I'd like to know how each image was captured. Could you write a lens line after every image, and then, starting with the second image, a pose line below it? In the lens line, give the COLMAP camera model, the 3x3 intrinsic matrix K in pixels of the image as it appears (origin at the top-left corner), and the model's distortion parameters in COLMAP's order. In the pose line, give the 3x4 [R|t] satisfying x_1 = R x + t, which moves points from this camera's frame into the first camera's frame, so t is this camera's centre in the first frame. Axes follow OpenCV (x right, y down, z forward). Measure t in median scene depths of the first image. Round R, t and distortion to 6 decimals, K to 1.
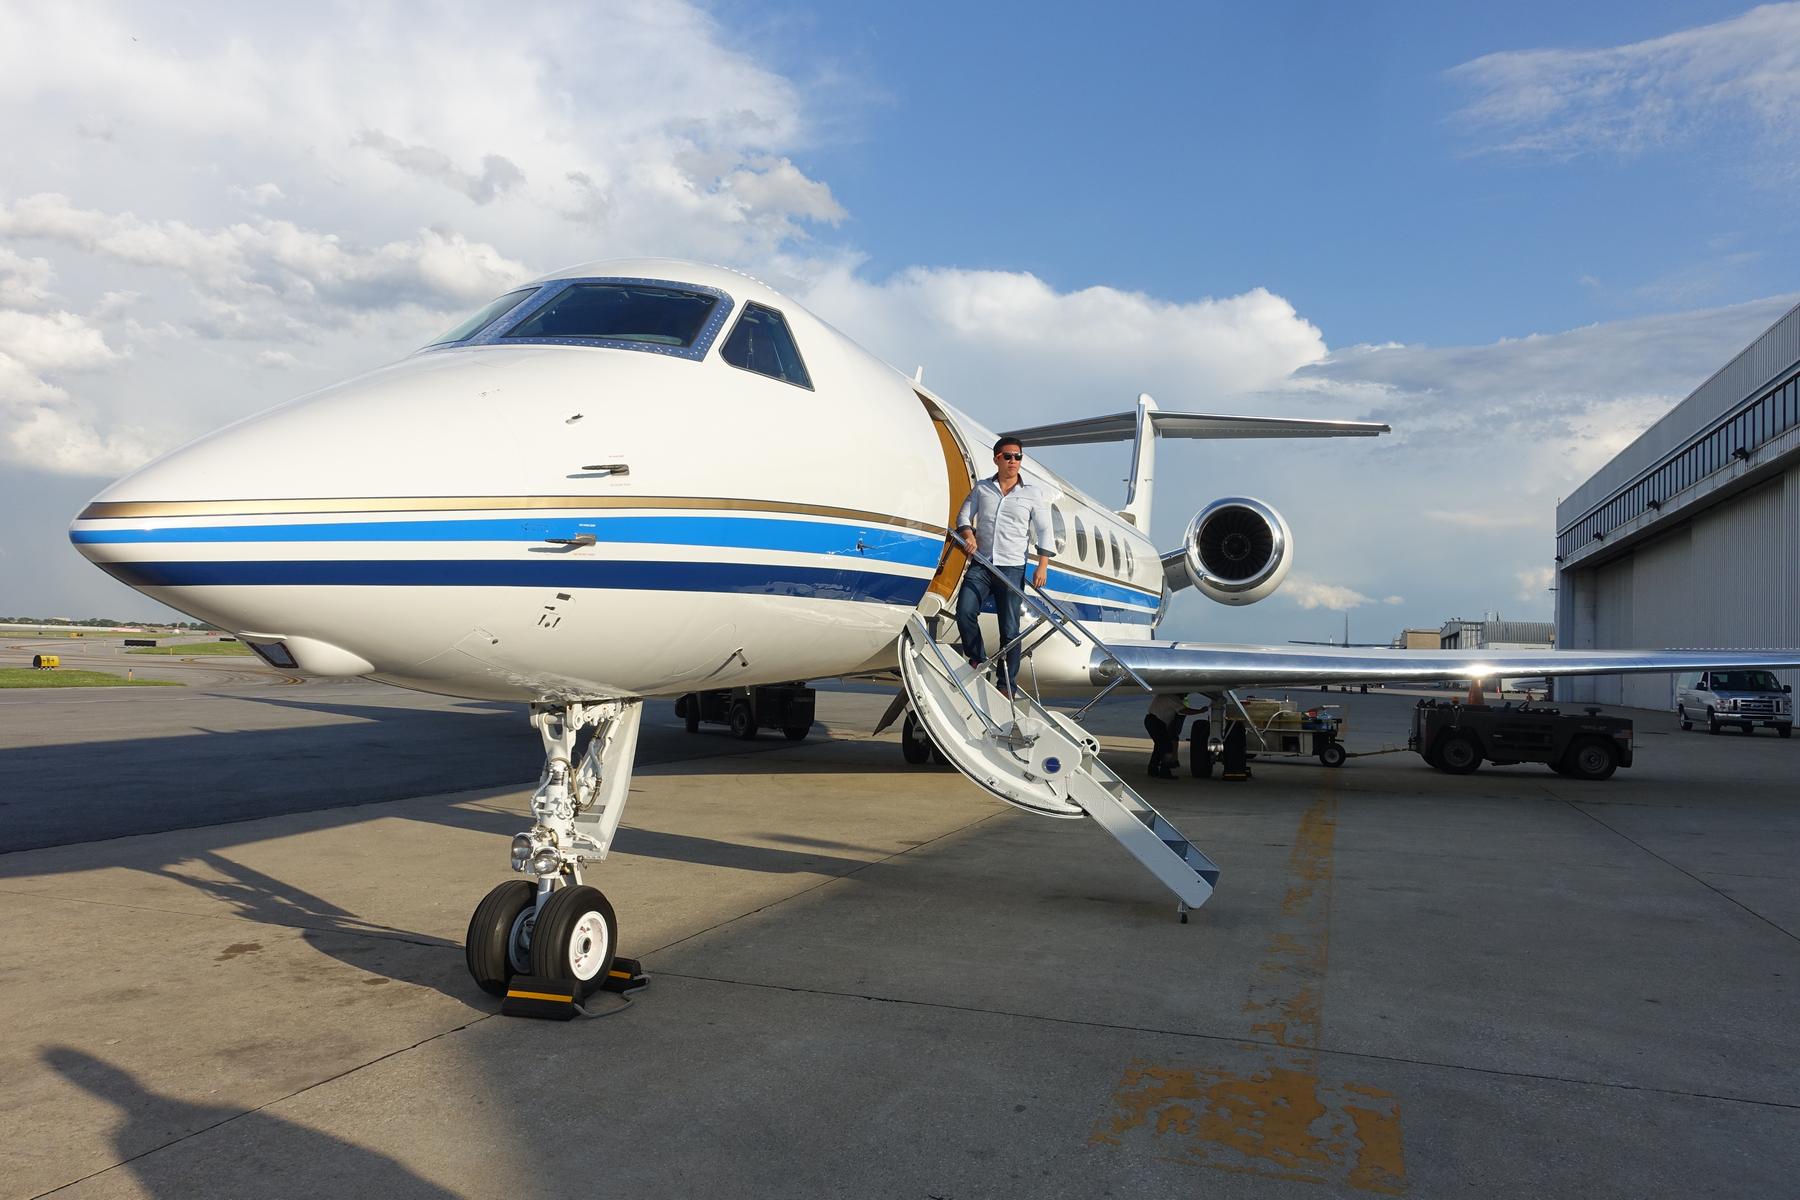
lens RADIAL K [[1246.9, 0, 900.0], [0, 1246.9, 600.0], [0, 0, 1]] dist [0.005475, 0.002120]
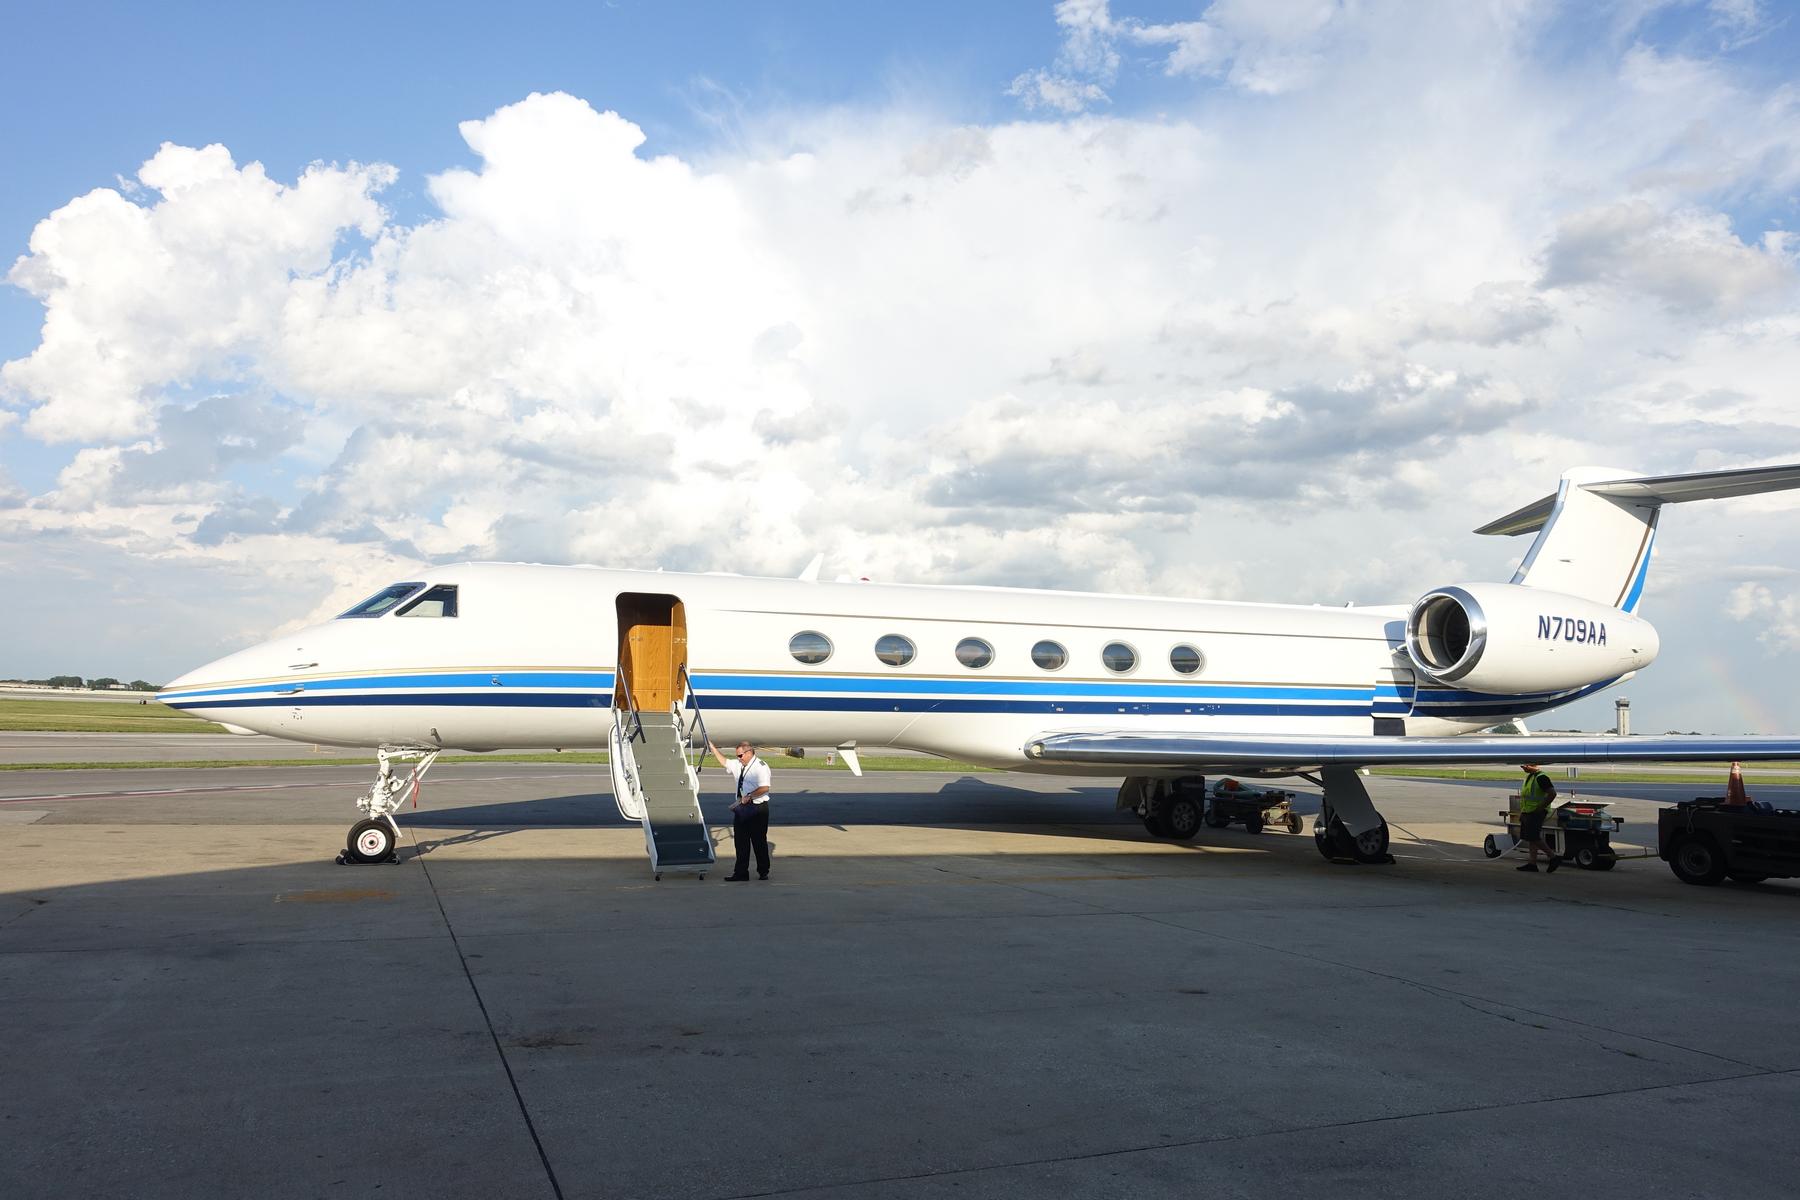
lens RADIAL K [[1239.7, 0, 891.1], [0, 1239.7, 602.9], [0, 0, 1]] dist [-0.007386, -0.002040]
pose [[0.684162, -0.082409, -0.724660, 2.054133], [0.023210, 0.995553, -0.091301, 0.034046], [0.728961, 0.045645, 0.683032, 0.002626]]
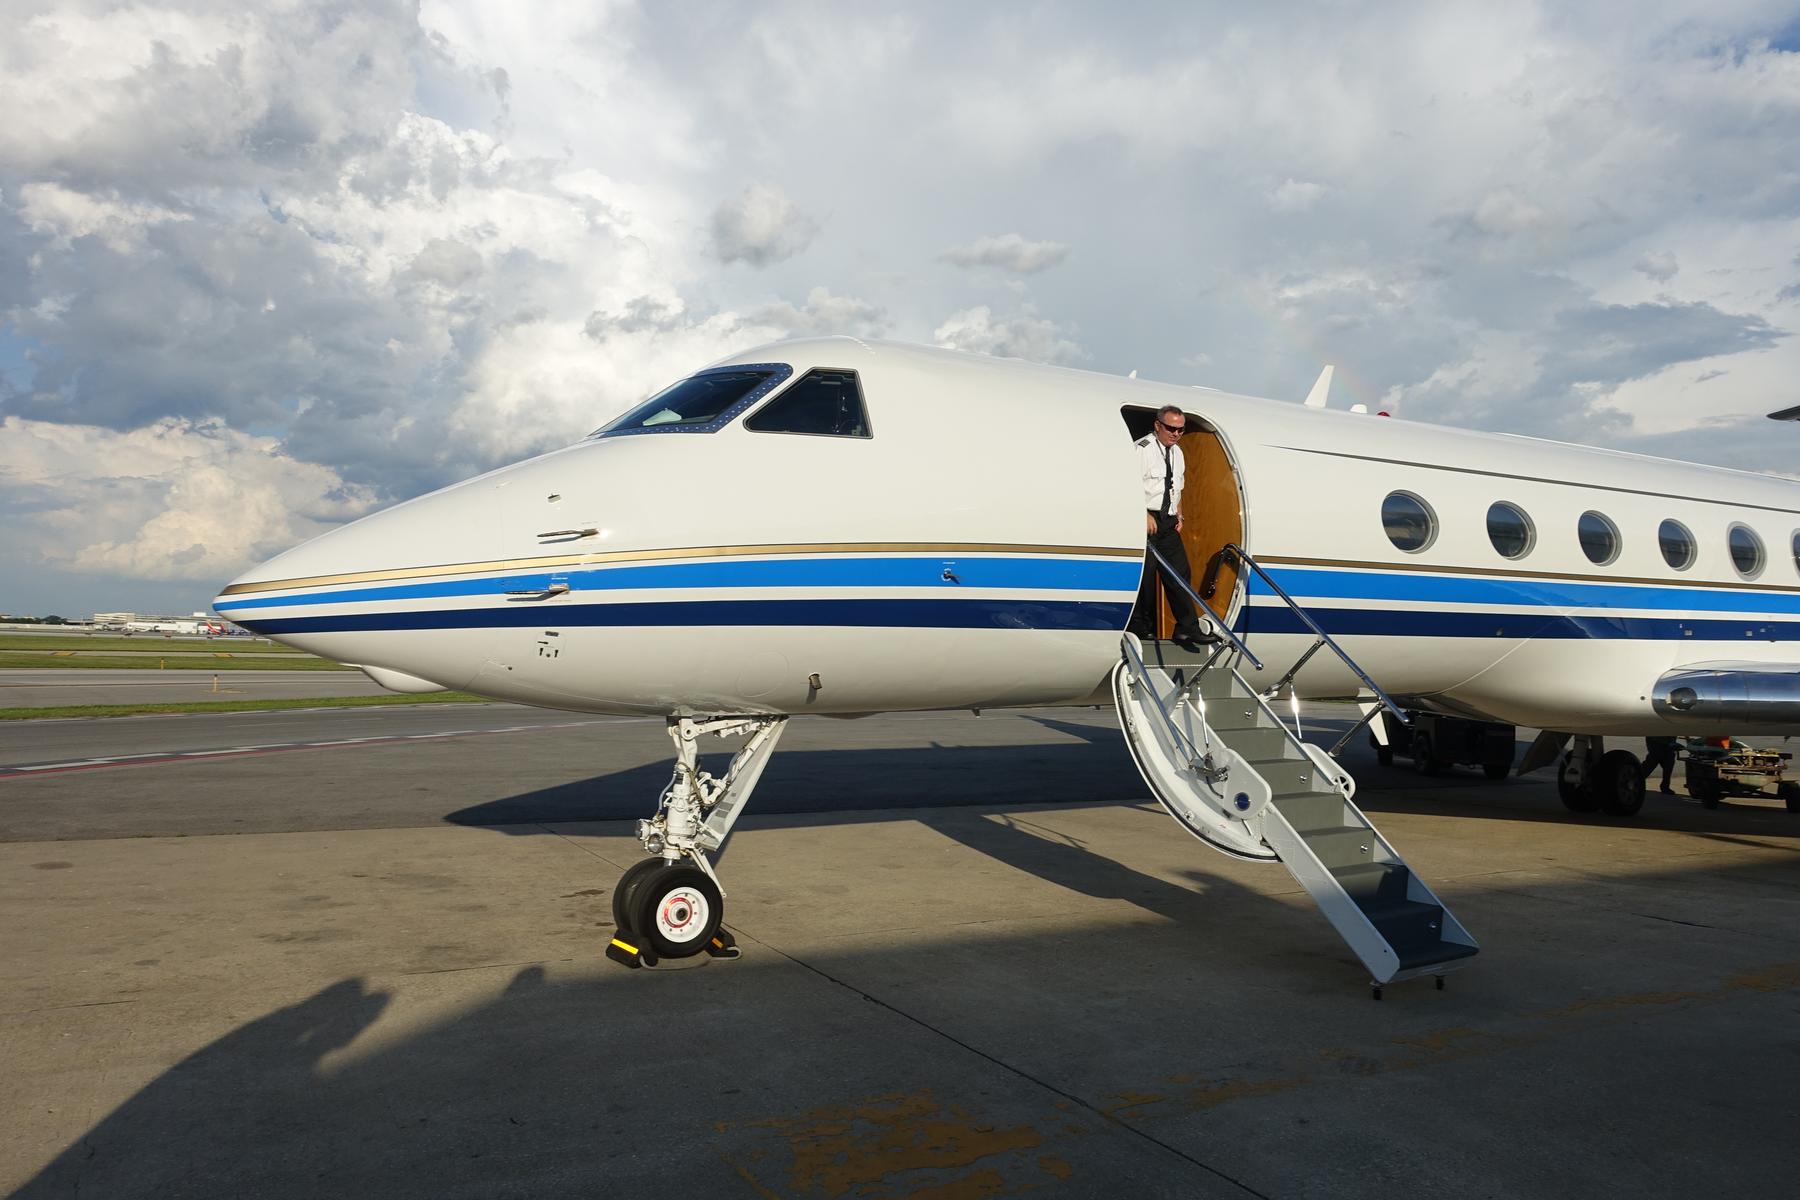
lens RADIAL K [[1239.7, 0, 891.1], [0, 1239.7, 602.9], [0, 0, 1]] dist [-0.007386, -0.002040]
pose [[0.756820, -0.040810, -0.652348, 0.613023], [0.026580, 0.999145, -0.031668, 0.011250], [0.653082, 0.006628, 0.757258, 0.175967]]
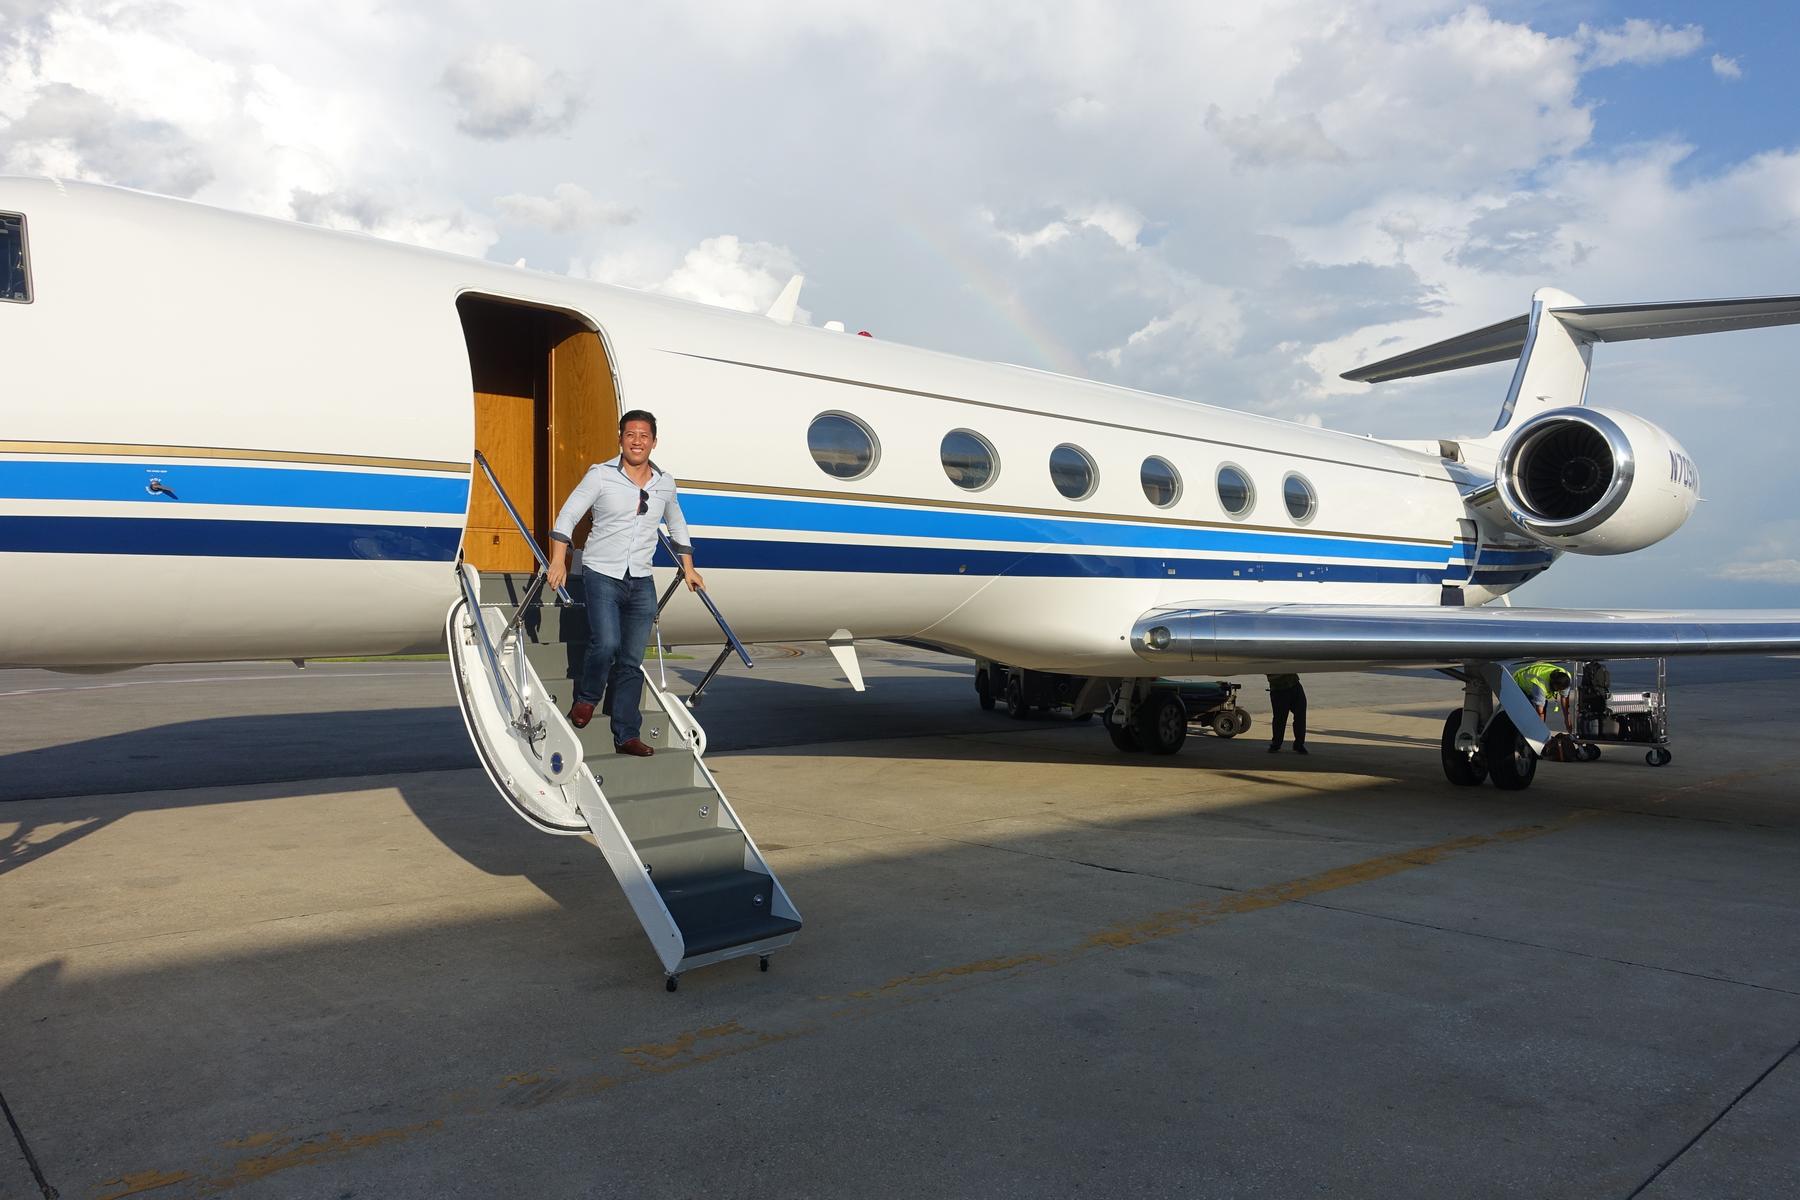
lens RADIAL K [[1246.9, 0, 900.0], [0, 1246.9, 600.0], [0, 0, 1]] dist [0.005475, 0.002120]
pose [[0.888115, -0.018594, -0.459246, 0.776732], [0.027716, 0.999530, 0.013130, 0.032956], [0.458785, -0.024389, 0.888212, 0.492808]]
